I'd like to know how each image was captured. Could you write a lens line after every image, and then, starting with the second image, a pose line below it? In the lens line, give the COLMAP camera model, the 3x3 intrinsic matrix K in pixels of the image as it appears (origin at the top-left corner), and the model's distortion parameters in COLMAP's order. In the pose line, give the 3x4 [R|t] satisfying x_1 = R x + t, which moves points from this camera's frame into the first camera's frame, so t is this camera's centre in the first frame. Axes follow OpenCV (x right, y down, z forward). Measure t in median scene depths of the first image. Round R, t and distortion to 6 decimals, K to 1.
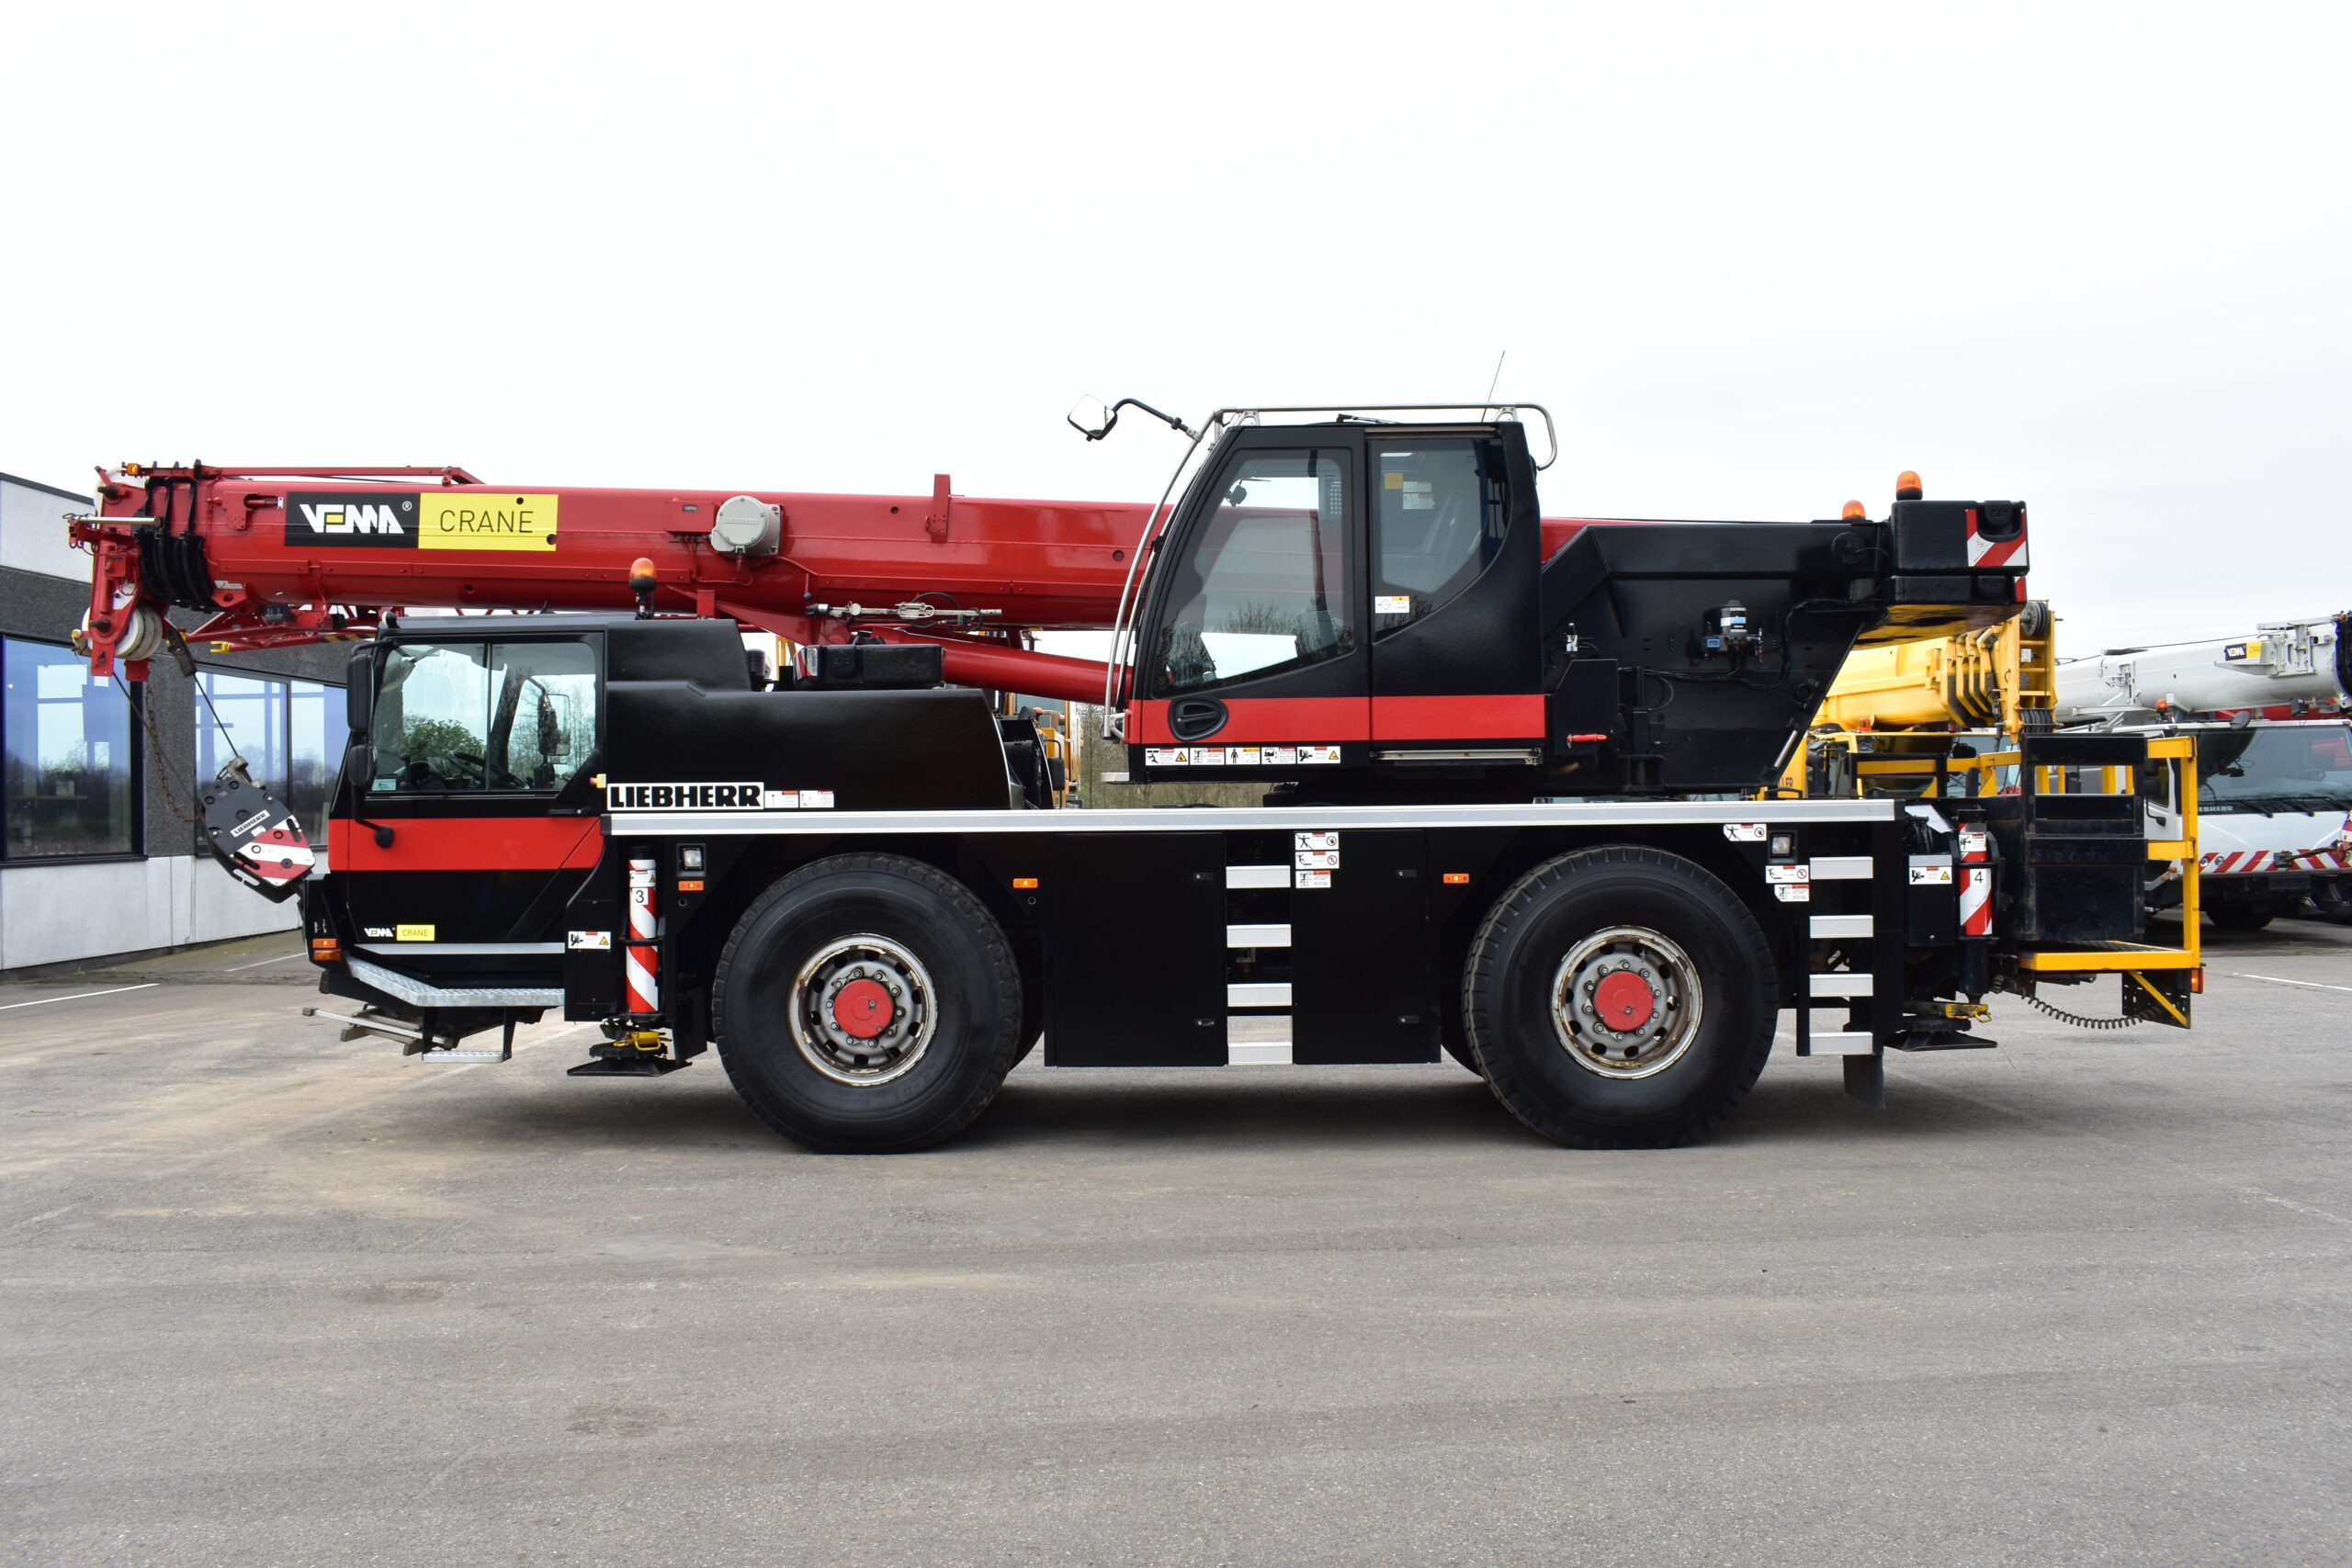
lens RADIAL K [[1849.7, 0, 1176.0], [0, 1849.7, 784.0], [0, 0, 1]] dist [-0.098672, 0.019057]
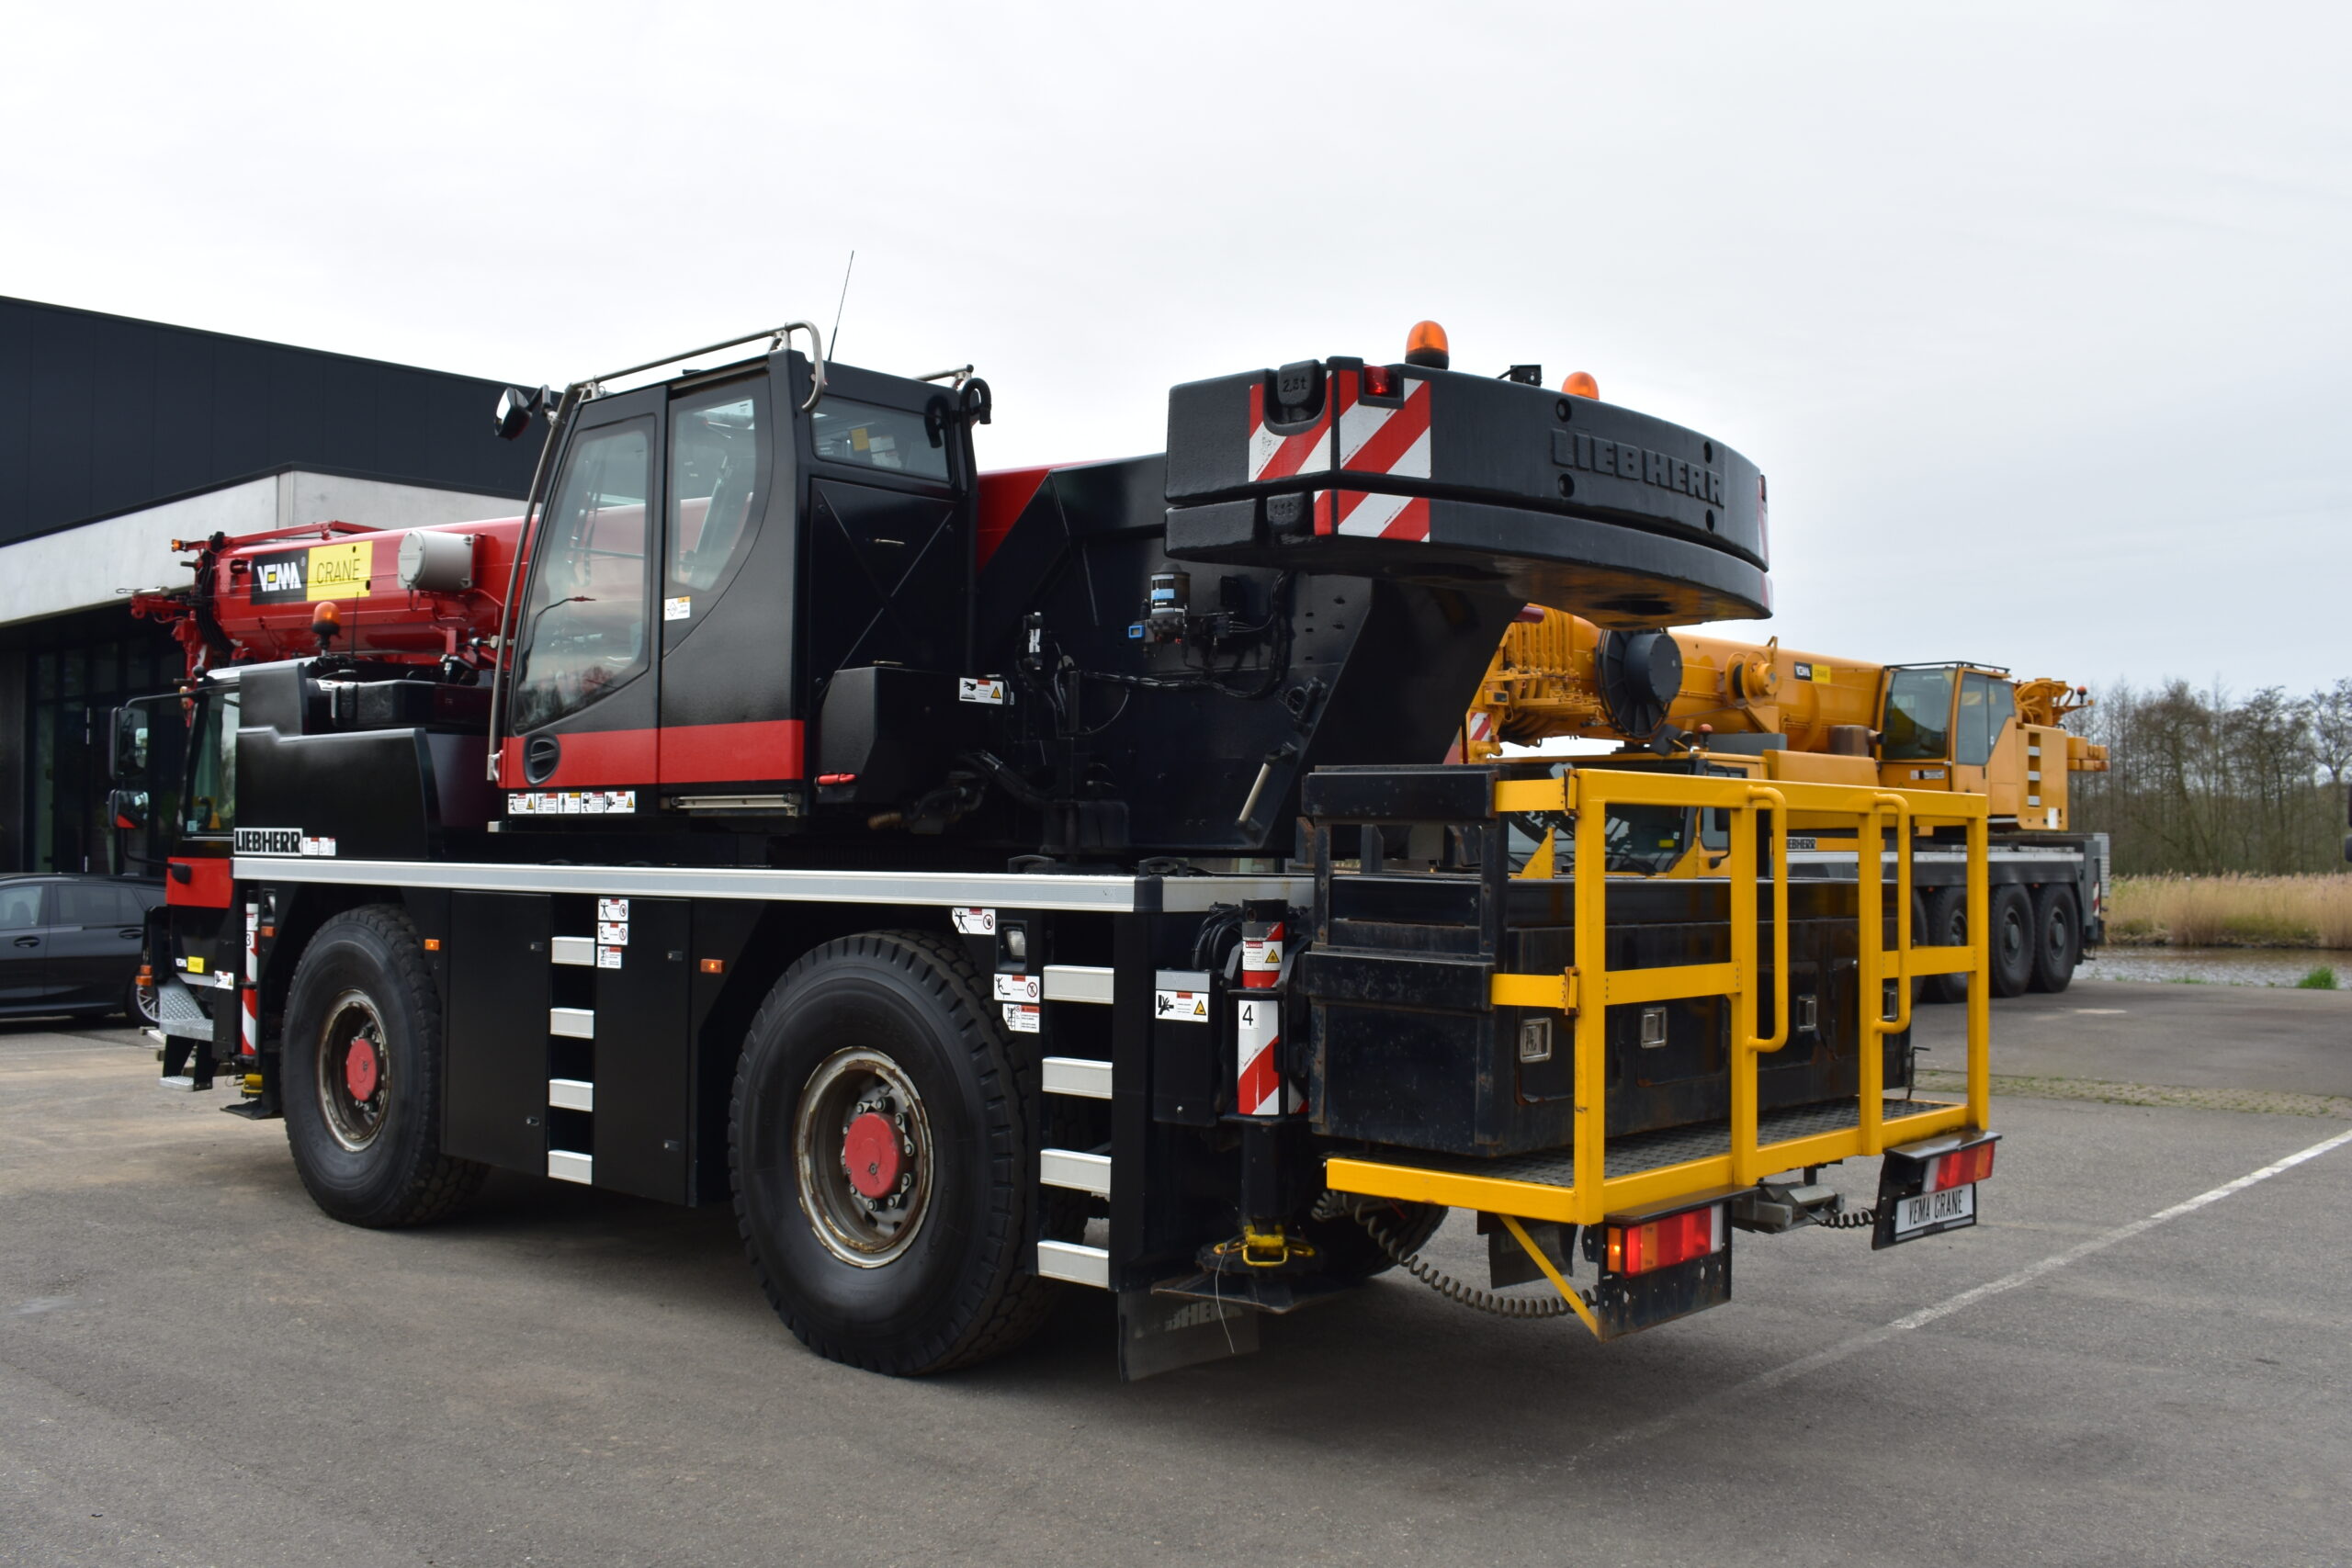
lens RADIAL K [[2151.3, 0, 1176.0], [0, 2151.3, 784.0], [0, 0, 1]] dist [-0.082944, 0.005412]
pose [[0.752879, -0.003029, -0.658152, 0.869311], [-0.003991, 0.999950, -0.009169, -0.016105], [0.658146, 0.009530, 0.752830, 0.459990]]
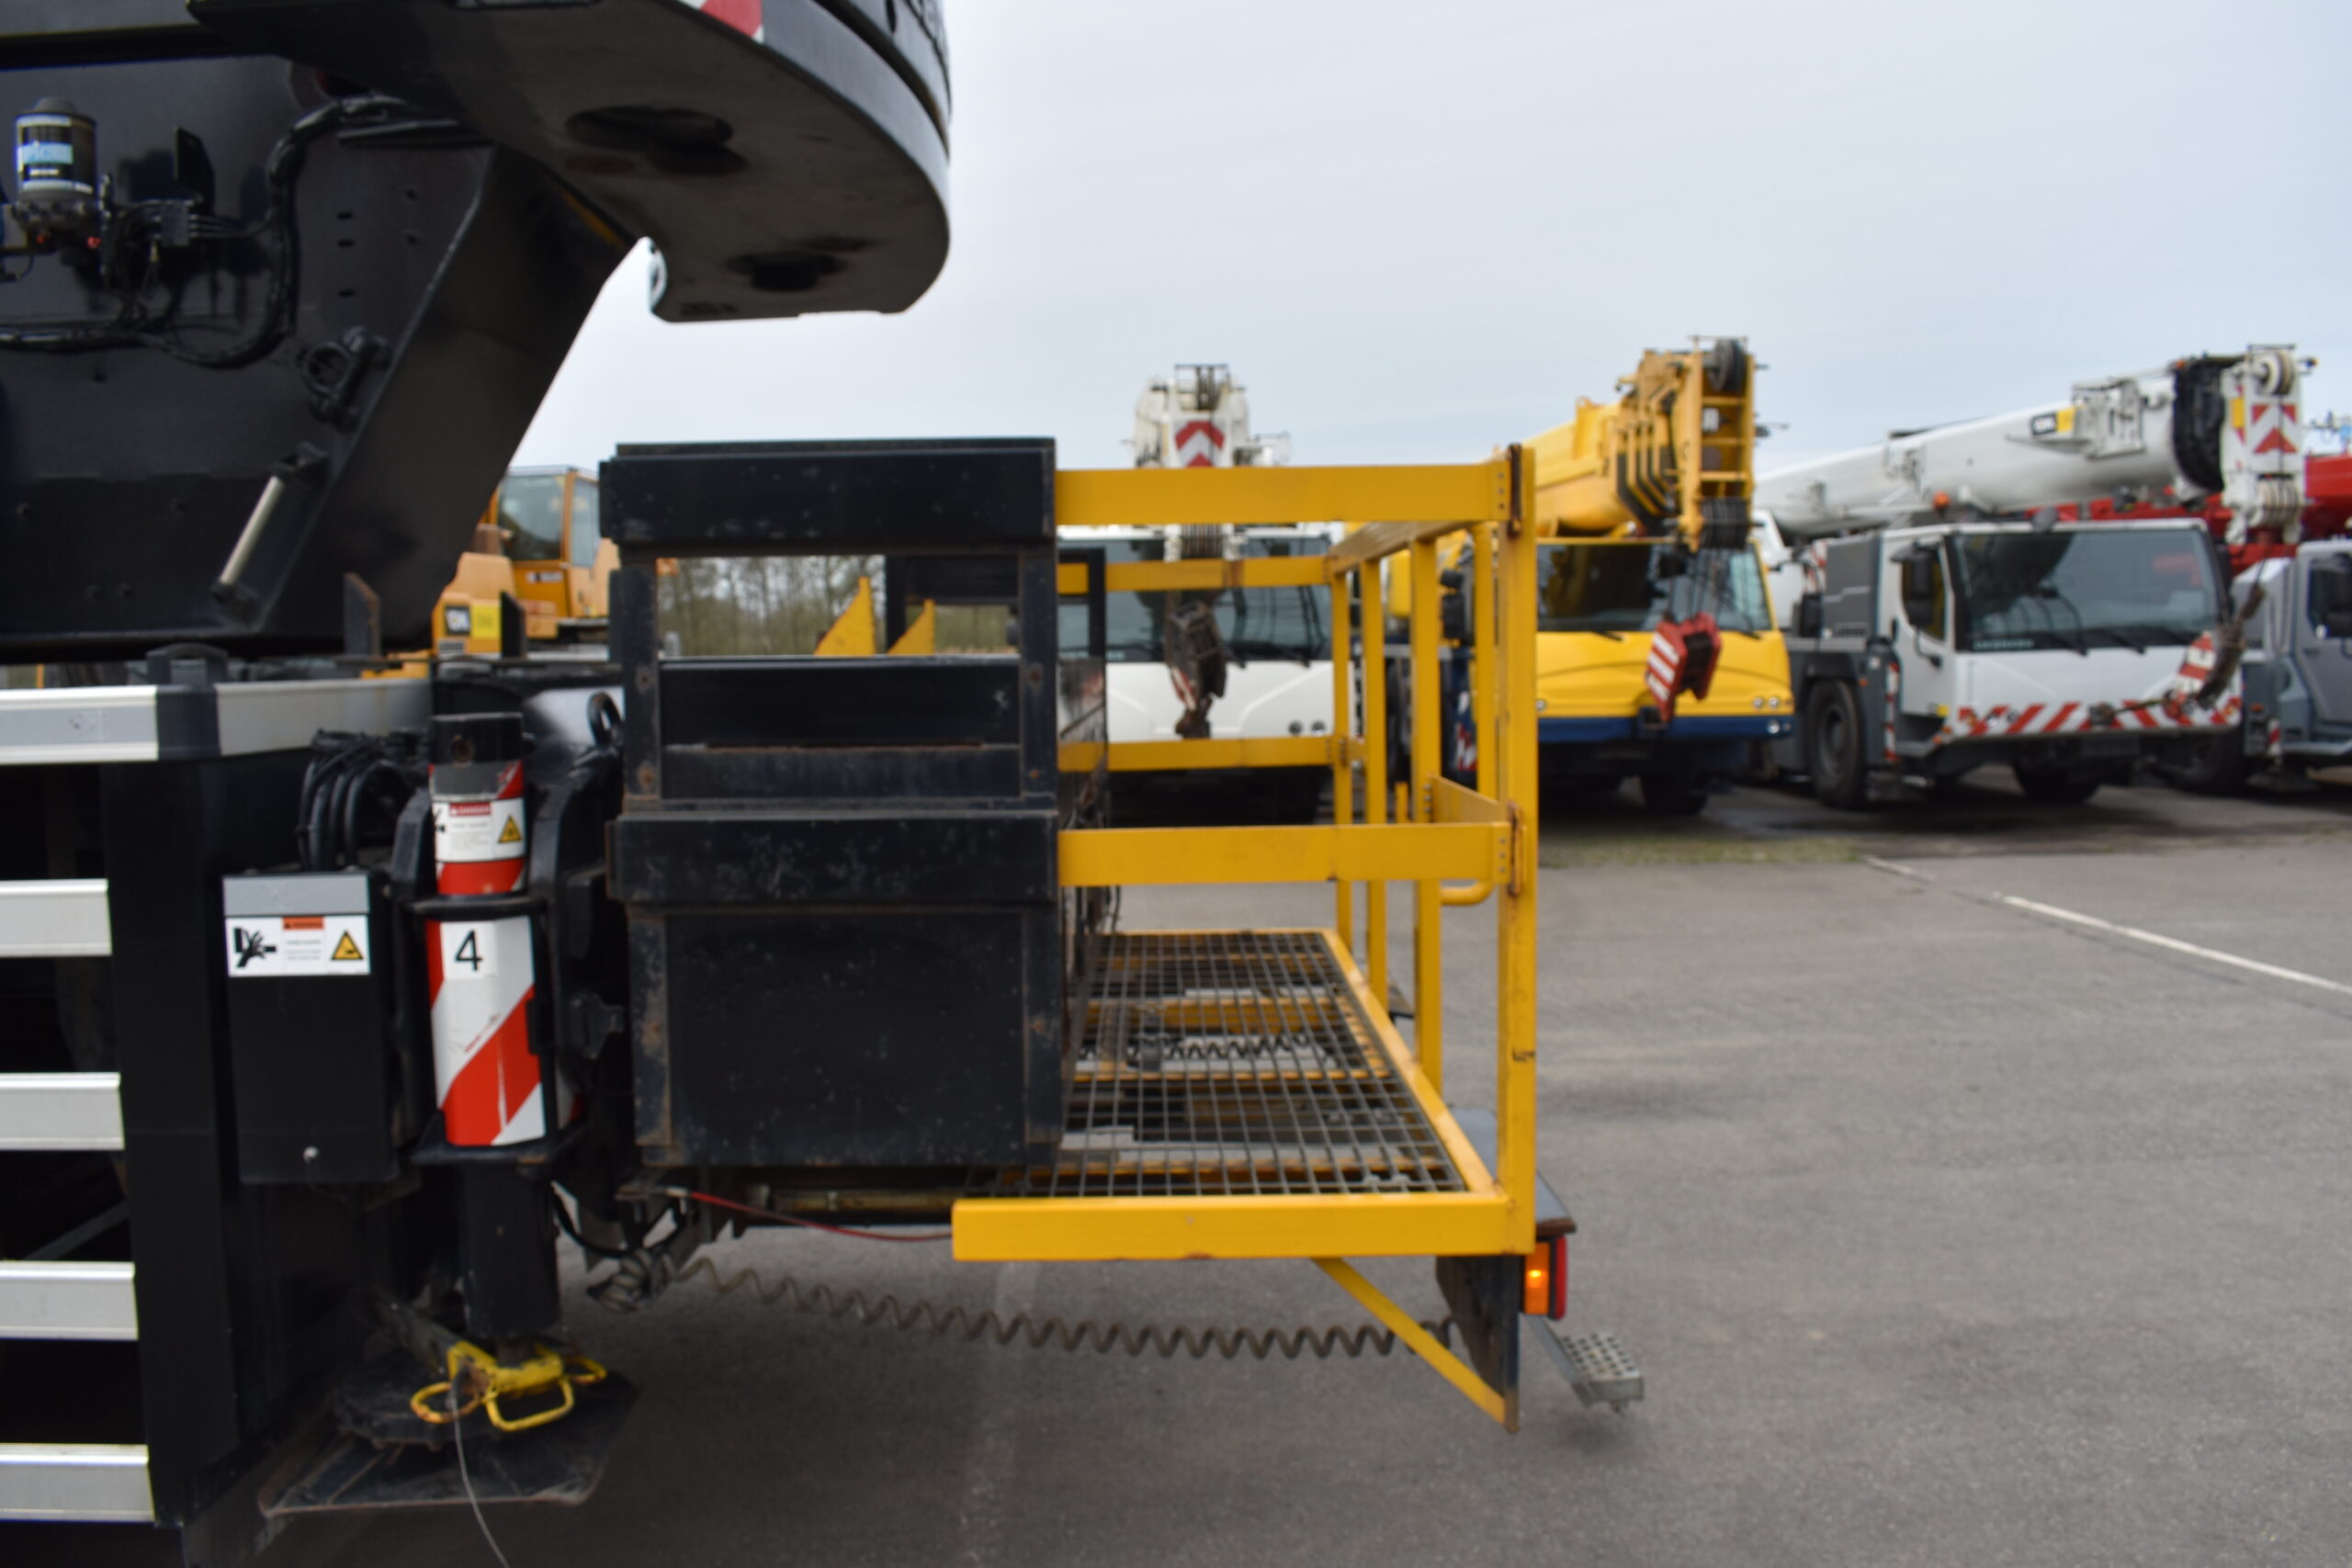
lens RADIAL K [[1849.7, 0, 1176.0], [0, 1849.7, 784.0], [0, 0, 1]] dist [-0.098672, 0.019057]
pose [[0.999248, -0.012367, 0.036751, 0.538836], [0.008929, 0.995692, 0.092296, -0.000923], [-0.037734, -0.091898, 0.995053, 0.701039]]
